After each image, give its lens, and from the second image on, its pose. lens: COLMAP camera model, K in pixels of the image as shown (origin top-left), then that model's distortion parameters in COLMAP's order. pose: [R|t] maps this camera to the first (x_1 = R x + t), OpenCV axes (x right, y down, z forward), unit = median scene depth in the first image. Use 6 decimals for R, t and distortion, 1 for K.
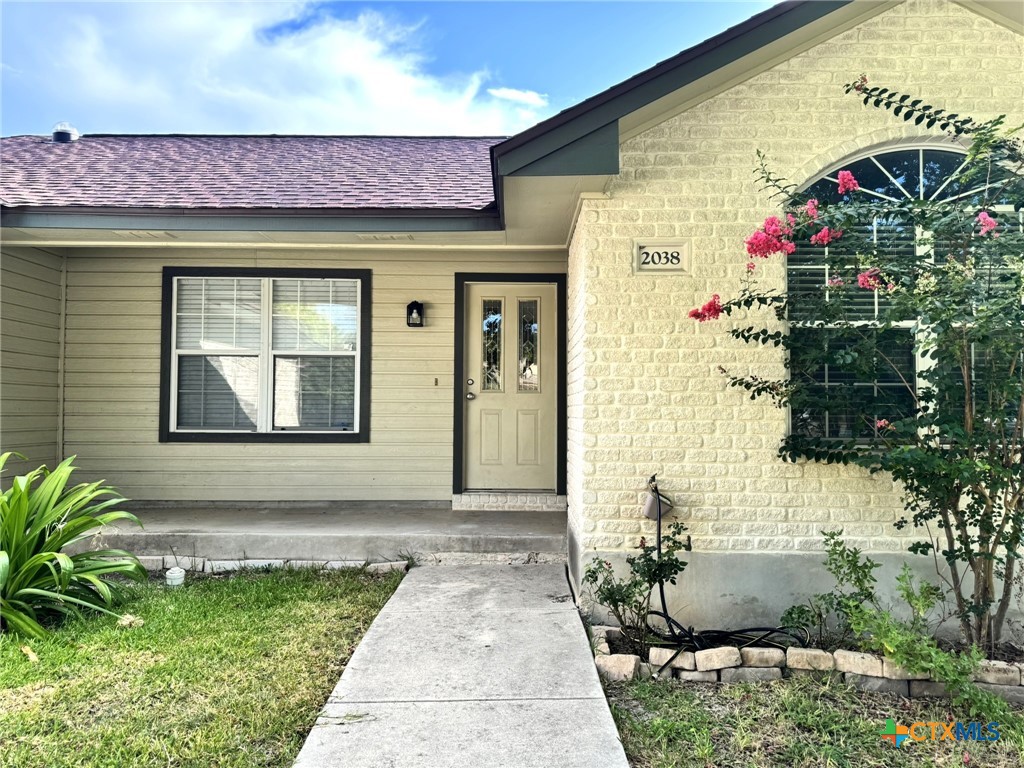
lens RADIAL K [[709.5, 0, 514.4], [0, 709.5, 383.8], [0, 0, 1]] dist [0.043440, 0.000742]
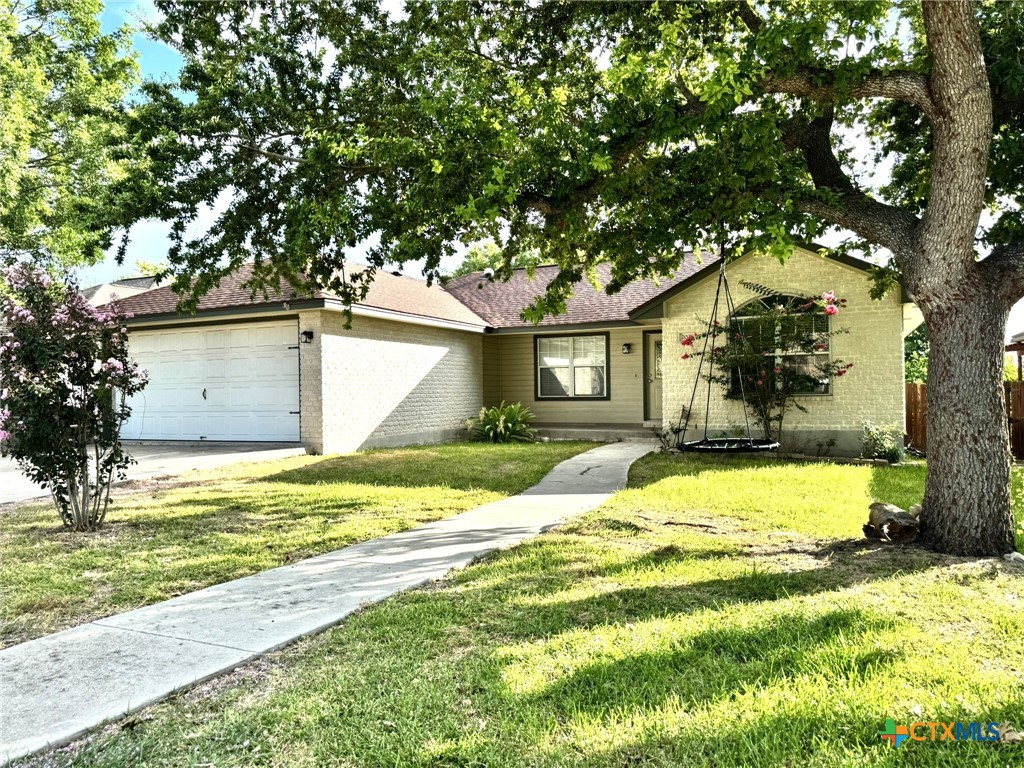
lens RADIAL K [[709.5, 0, 512.5], [0, 709.5, 384.8], [0, 0, 1]] dist [0.043440, 0.000742]
pose [[0.907141, -0.021631, -0.420270, 0.539250], [0.031933, 0.999337, 0.017491, -0.027594], [0.419613, -0.029287, 0.907231, -1.423993]]
